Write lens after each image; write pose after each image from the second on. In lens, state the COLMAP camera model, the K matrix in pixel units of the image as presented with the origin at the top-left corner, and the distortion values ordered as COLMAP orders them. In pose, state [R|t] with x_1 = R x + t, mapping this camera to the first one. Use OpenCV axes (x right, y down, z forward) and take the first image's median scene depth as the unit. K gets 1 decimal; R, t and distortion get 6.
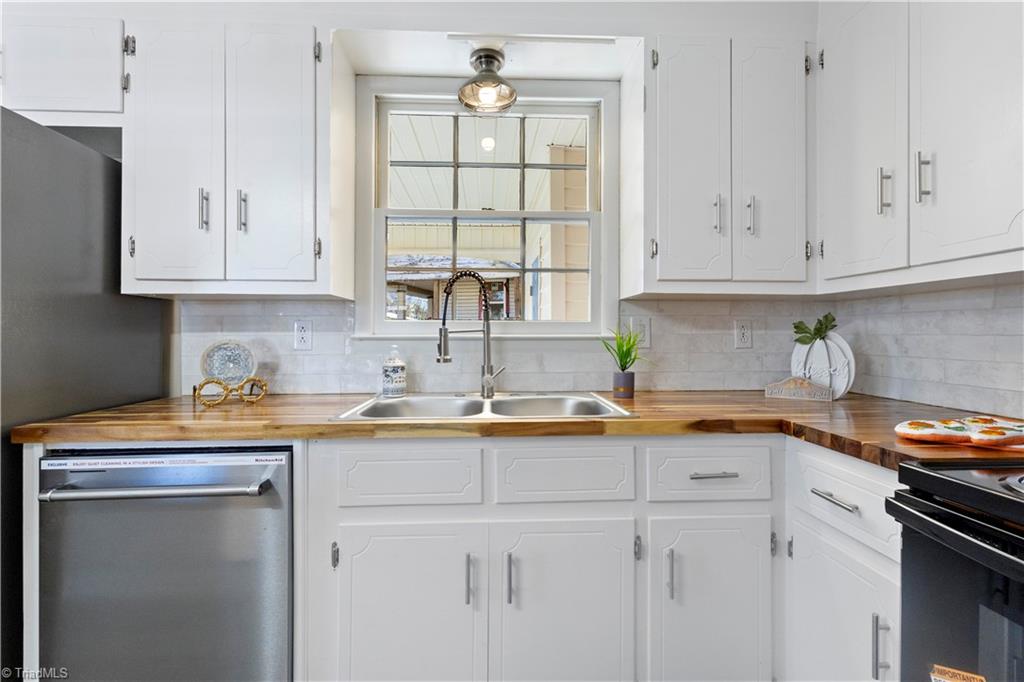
lens RADIAL K [[489.3, 0, 513.7], [0, 489.3, 335.4], [0, 0, 1]] dist [-0.002767, 0.000258]
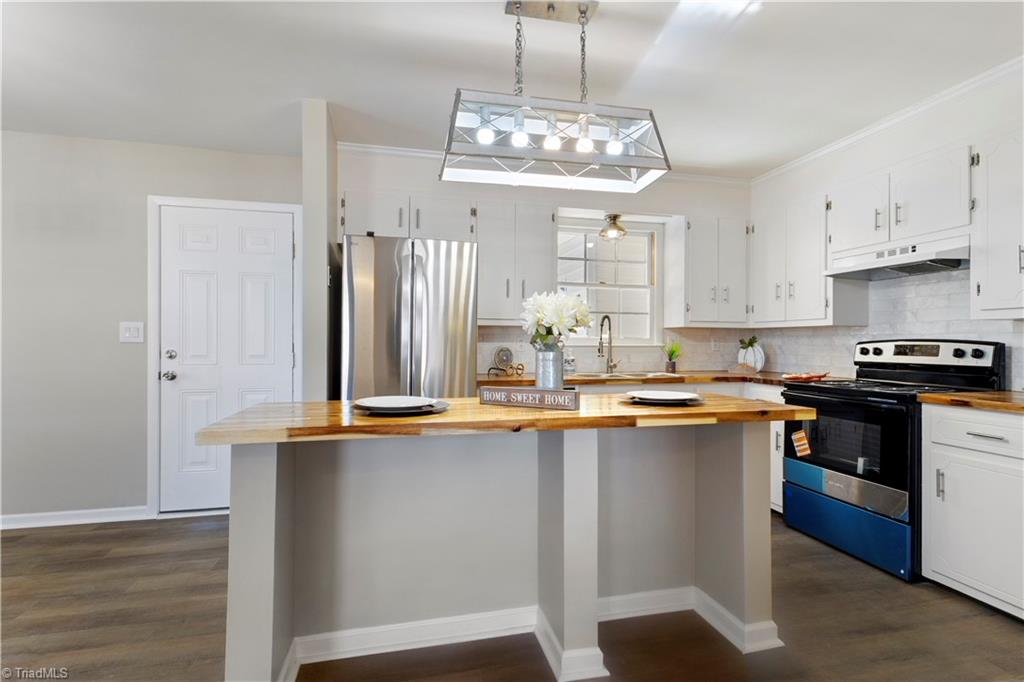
lens RADIAL K [[489.3, 0, 514.3], [0, 489.3, 345.7], [0, 0, 1]] dist [-0.002767, 0.000258]
pose [[0.982107, 0.002816, 0.188305, -0.910975], [-0.004084, 0.999972, 0.006348, -0.008047], [-0.188282, -0.007003, 0.982090, -1.067552]]
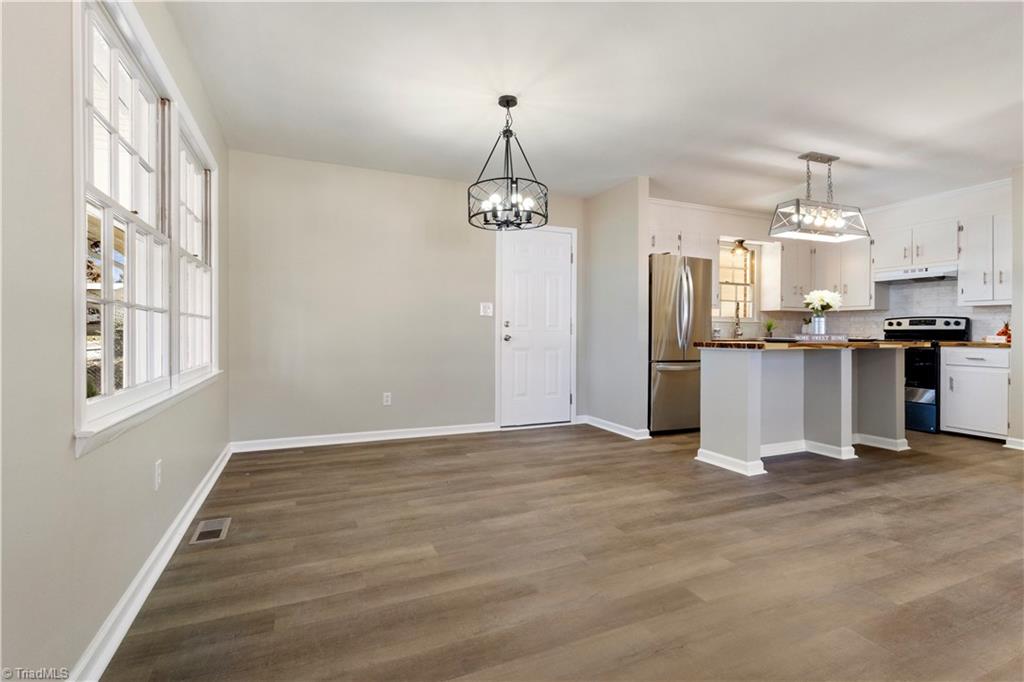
lens RADIAL K [[489.3, 0, 505.9], [0, 489.3, 336.1], [0, 0, 1]] dist [-0.002767, 0.000258]
pose [[0.933851, 0.002128, 0.357657, -2.911342], [-0.005217, 0.999957, 0.007674, 0.090459], [-0.357625, -0.009032, 0.933821, -1.681841]]
